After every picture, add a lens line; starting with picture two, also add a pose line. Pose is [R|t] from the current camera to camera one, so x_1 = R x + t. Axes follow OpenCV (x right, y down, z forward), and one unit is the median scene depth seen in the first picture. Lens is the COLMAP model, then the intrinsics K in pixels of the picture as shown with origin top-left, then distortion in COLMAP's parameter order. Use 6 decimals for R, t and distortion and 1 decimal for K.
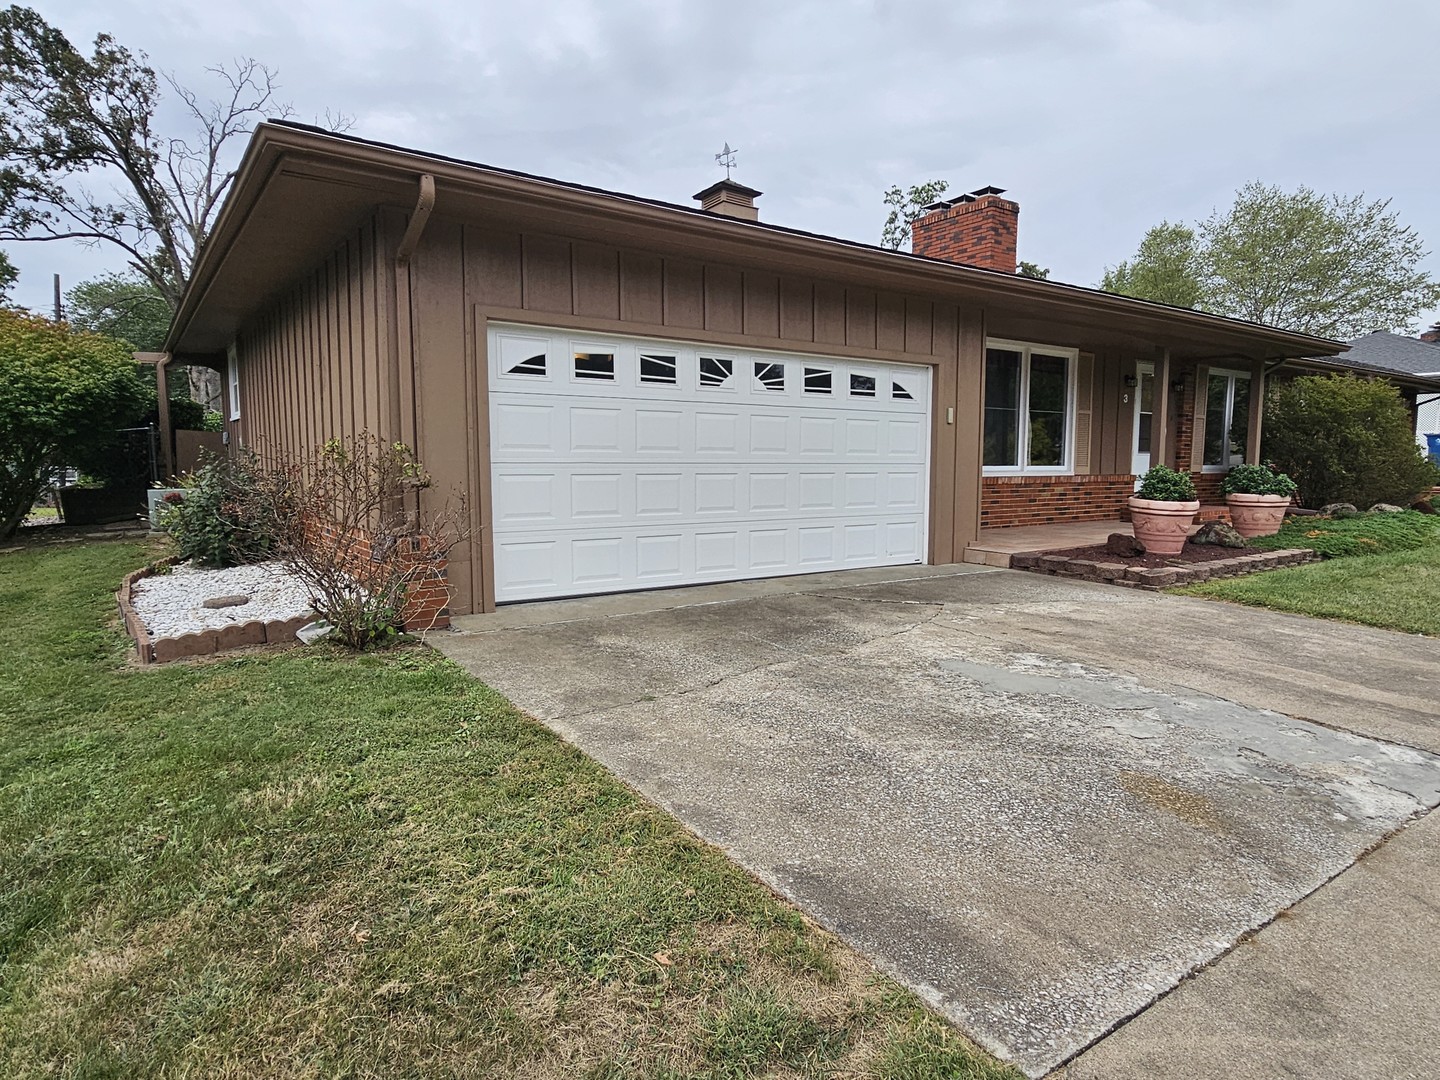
lens RADIAL K [[862.9, 0, 732.2], [0, 862.9, 552.9], [0, 0, 1]] dist [-0.001307, 0.000509]
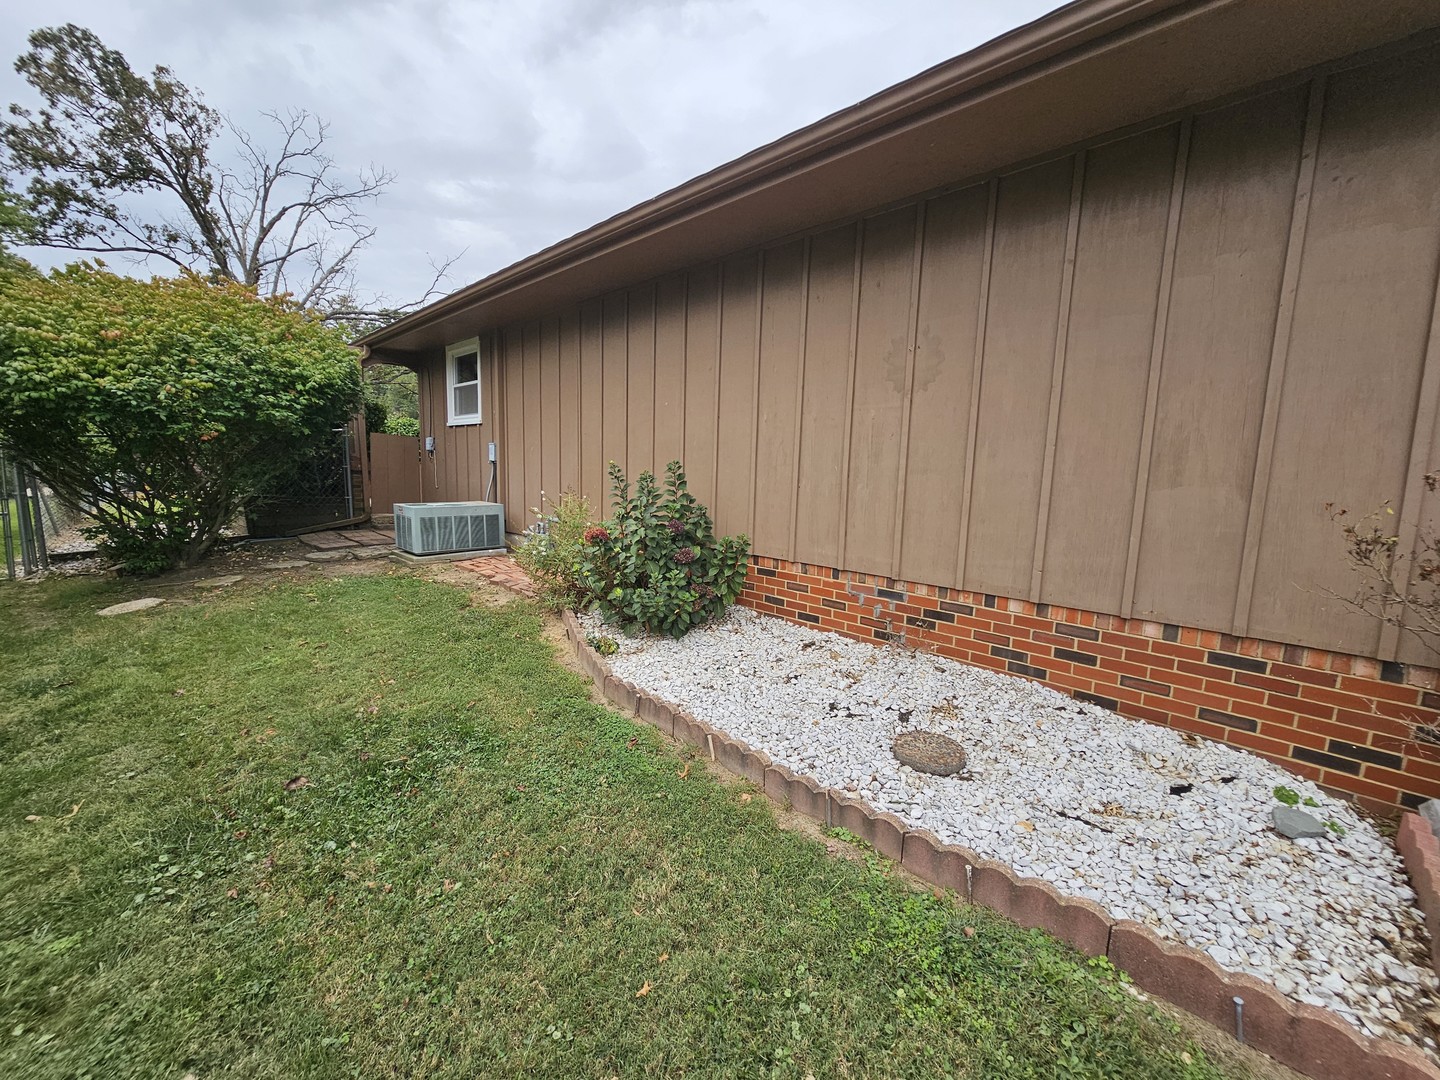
lens RADIAL K [[583.6, 0, 722.8], [0, 583.6, 546.3], [0, 0, 1]] dist [0.003438, -0.002312]
pose [[0.984723, 0.004382, 0.174072, -0.137259], [-0.009779, 0.999497, 0.030157, -0.014834], [-0.173853, -0.031398, 0.984271, 0.110544]]
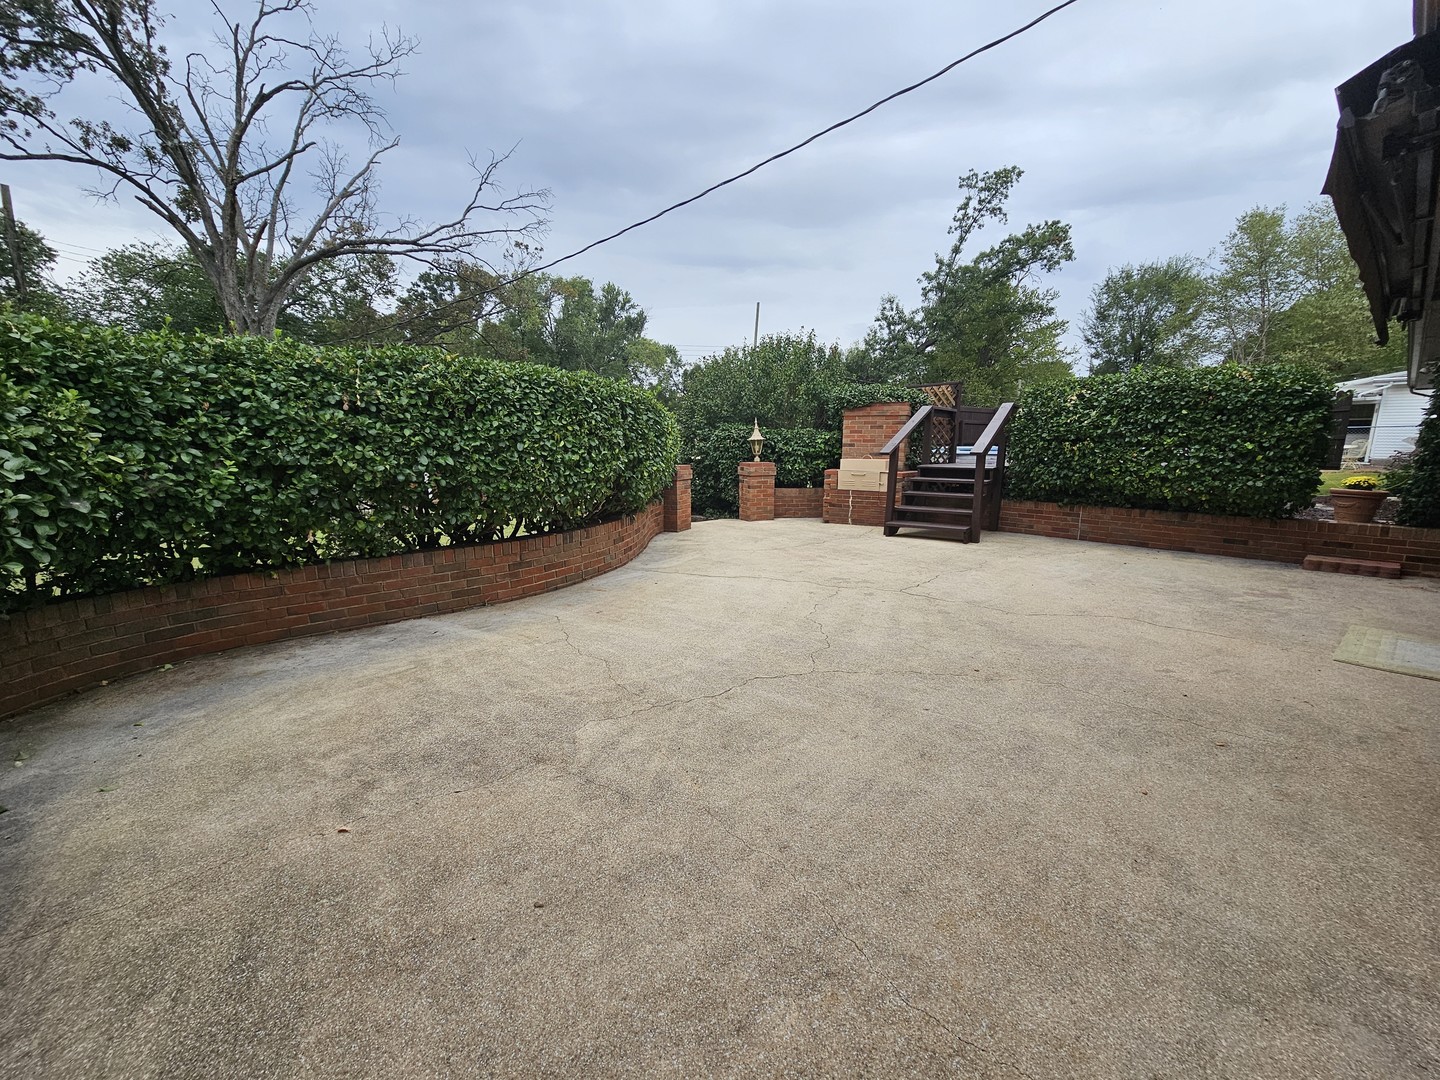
lens RADIAL K [[583.6, 0, 725.0], [0, 583.6, 542.3], [0, 0, 1]] dist [0.003438, -0.002312]
pose [[0.995678, -0.018488, 0.091016, -0.212261], [0.012619, 0.997828, 0.064647, -0.046080], [-0.092014, -0.063219, 0.993749, 0.395215]]
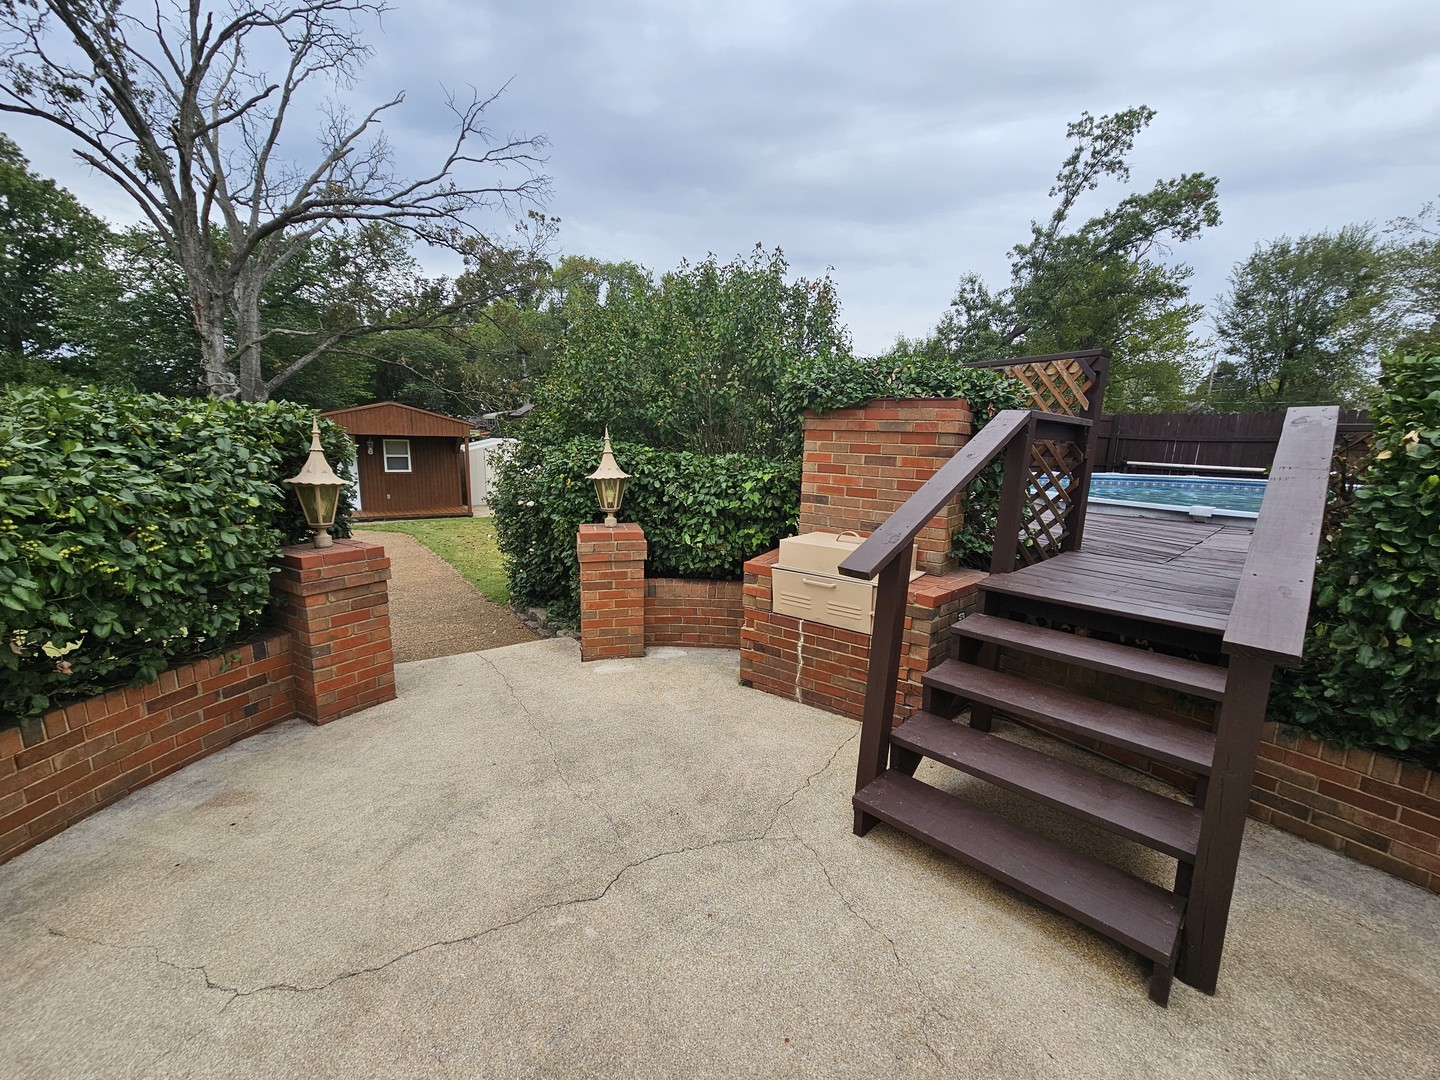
lens RADIAL K [[583.6, 0, 726.1], [0, 583.6, 542.3], [0, 0, 1]] dist [0.003438, -0.002312]
pose [[0.999396, 0.027923, -0.020671, -0.155058], [-0.026421, 0.997220, 0.069676, -0.067813], [0.022559, -0.069088, 0.997355, 0.523339]]
